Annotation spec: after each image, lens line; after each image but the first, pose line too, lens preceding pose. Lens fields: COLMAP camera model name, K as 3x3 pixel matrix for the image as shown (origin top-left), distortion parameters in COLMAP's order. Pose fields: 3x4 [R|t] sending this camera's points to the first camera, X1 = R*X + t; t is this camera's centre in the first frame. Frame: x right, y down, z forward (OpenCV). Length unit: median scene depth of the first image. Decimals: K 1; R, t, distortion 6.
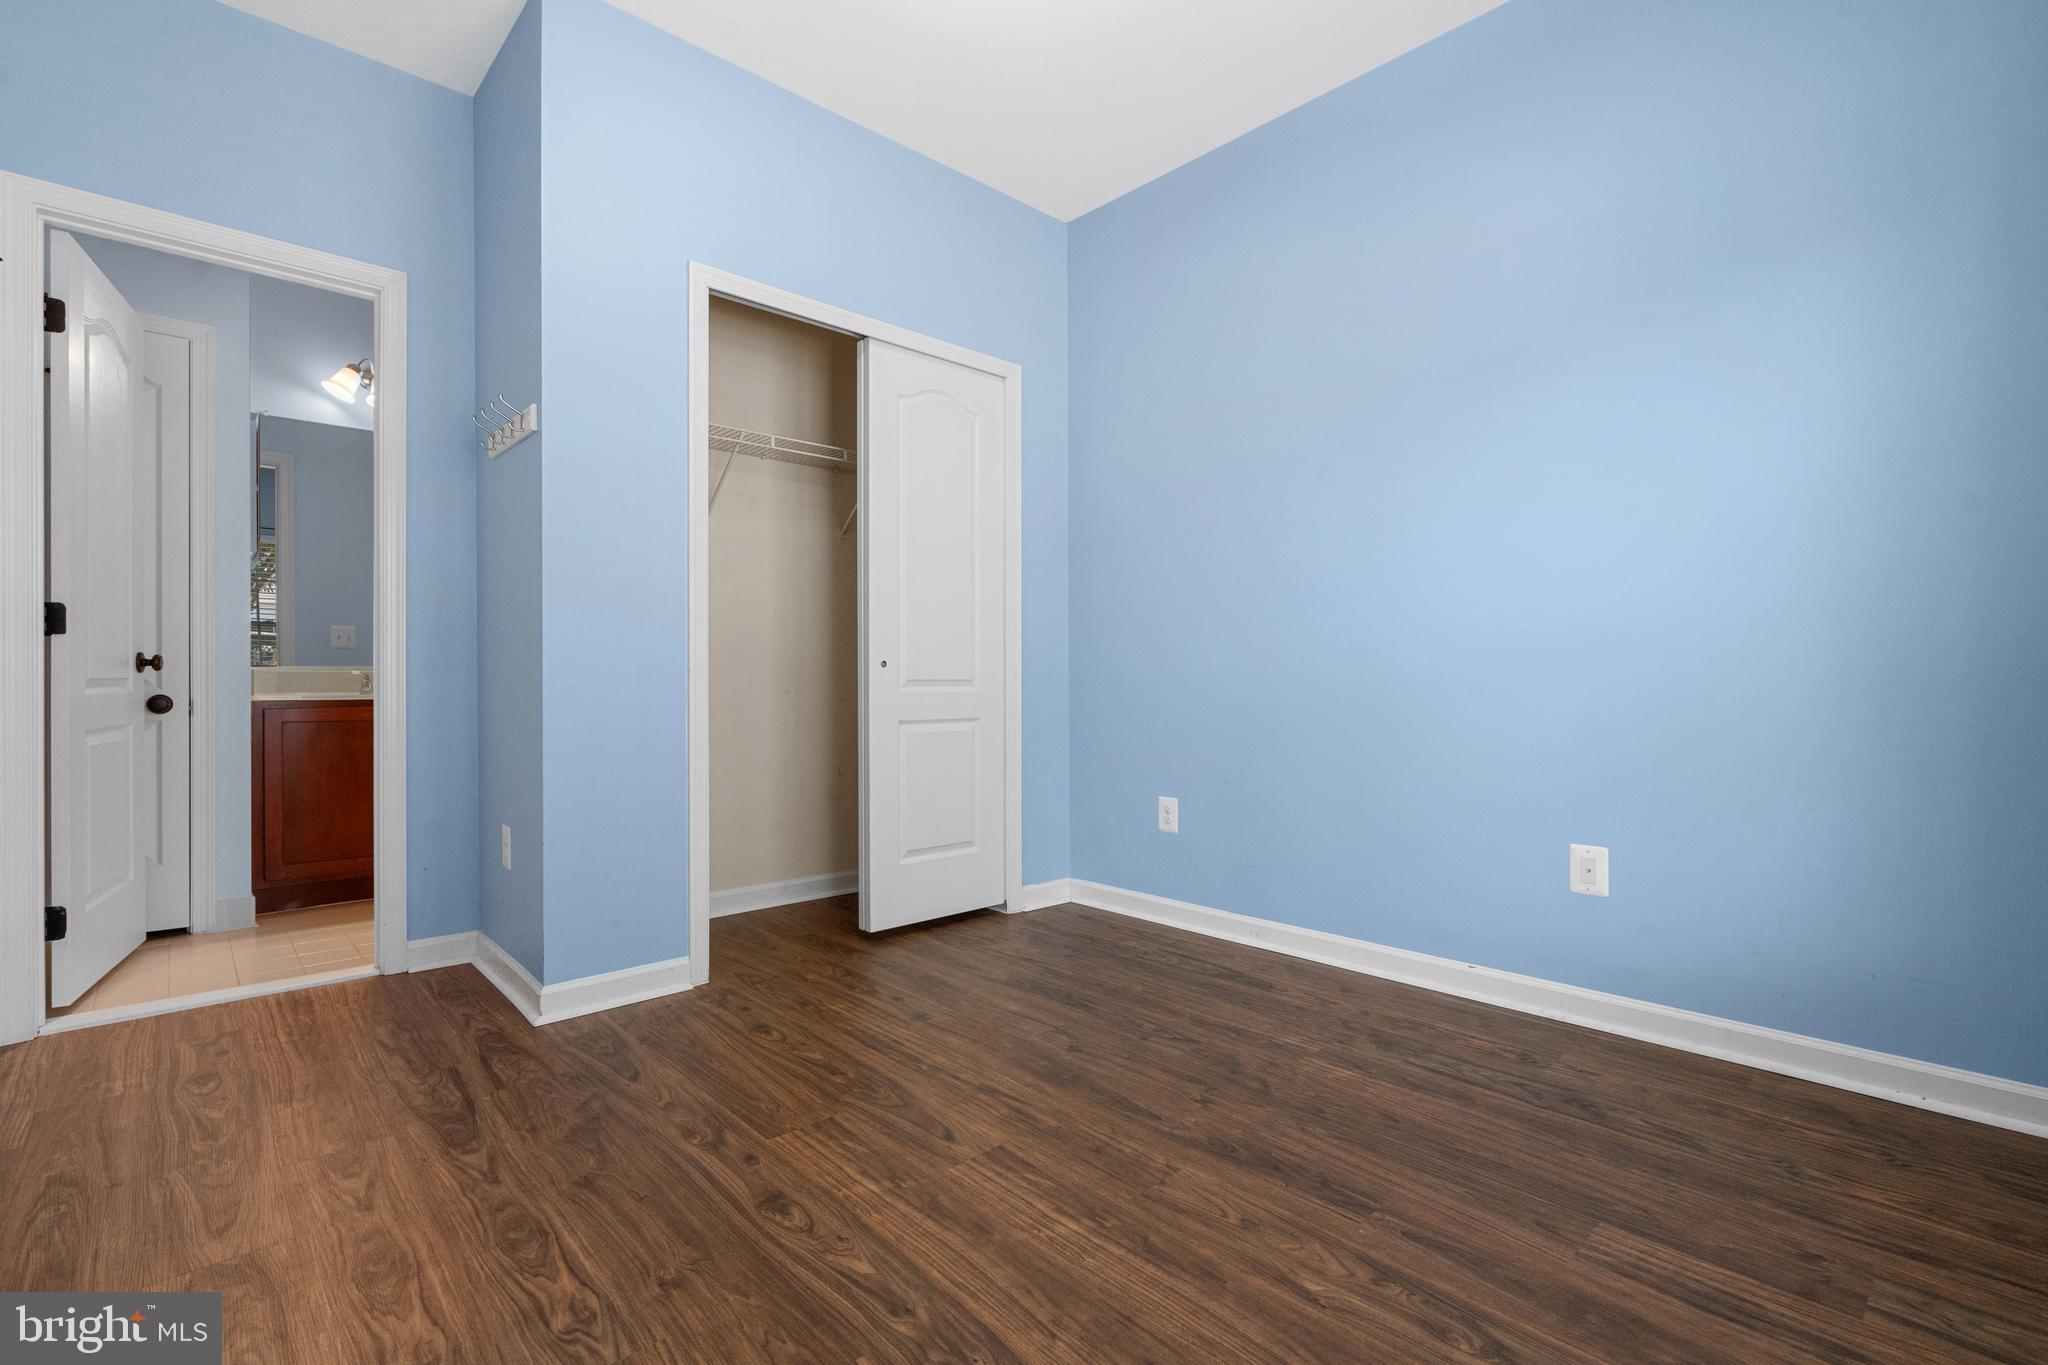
lens RADIAL K [[929.2, 0, 1024.0], [0, 929.2, 682.5], [0, 0, 1]] dist [-0.004709, 0.001064]
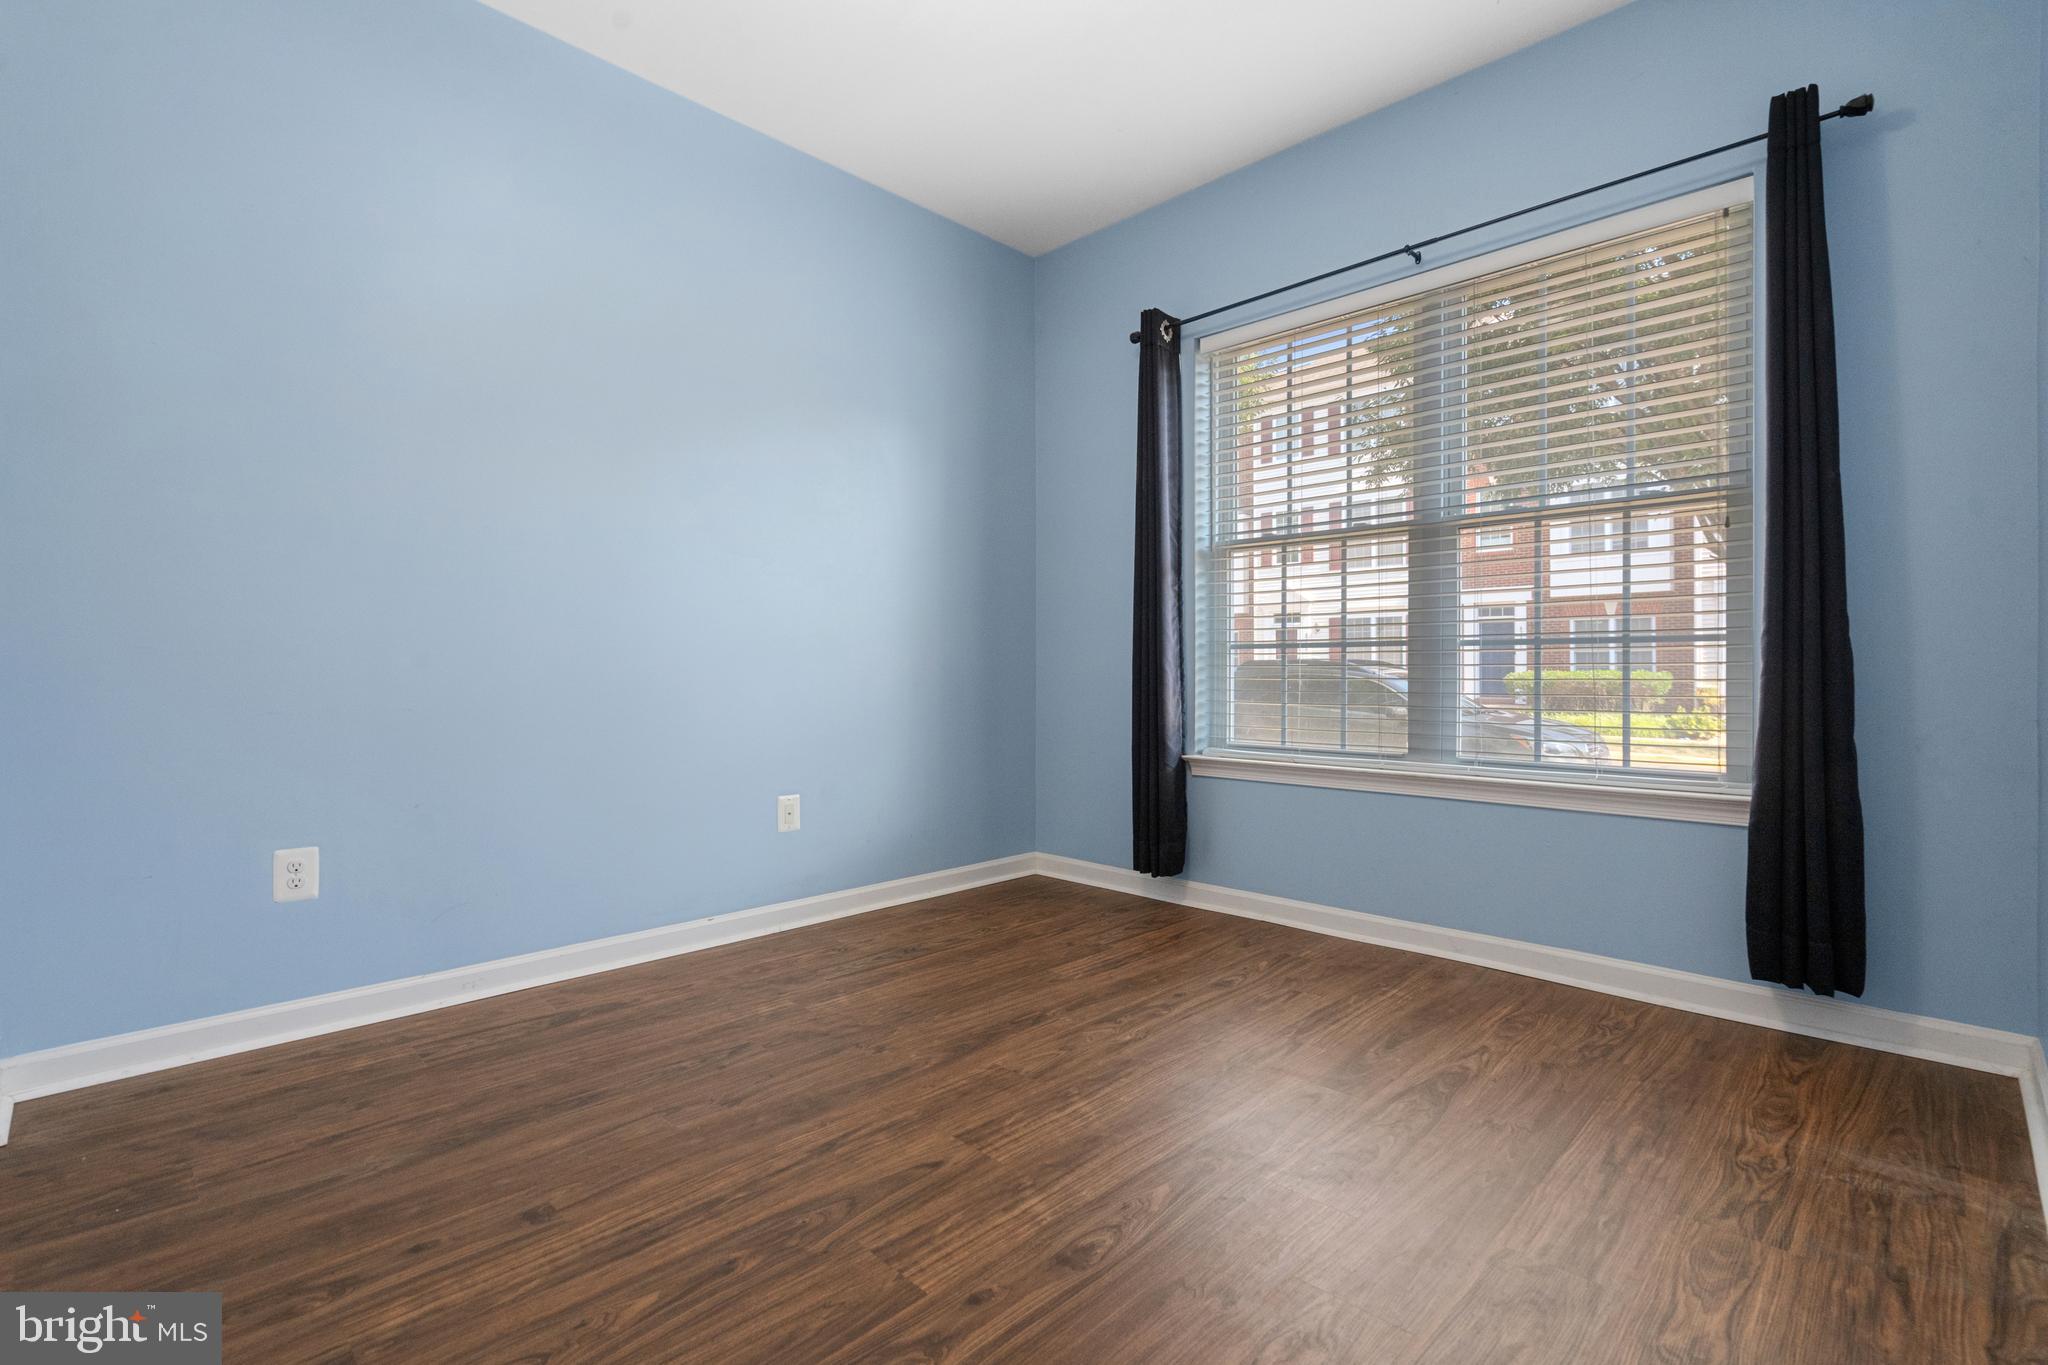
lens RADIAL K [[929.2, 0, 1024.0], [0, 929.2, 682.5], [0, 0, 1]] dist [-0.004709, 0.001064]
pose [[-0.051021, -0.007811, 0.998667, -0.892320], [0.002715, 0.999965, 0.007960, -0.000418], [-0.998694, 0.003117, -0.050998, 0.844405]]
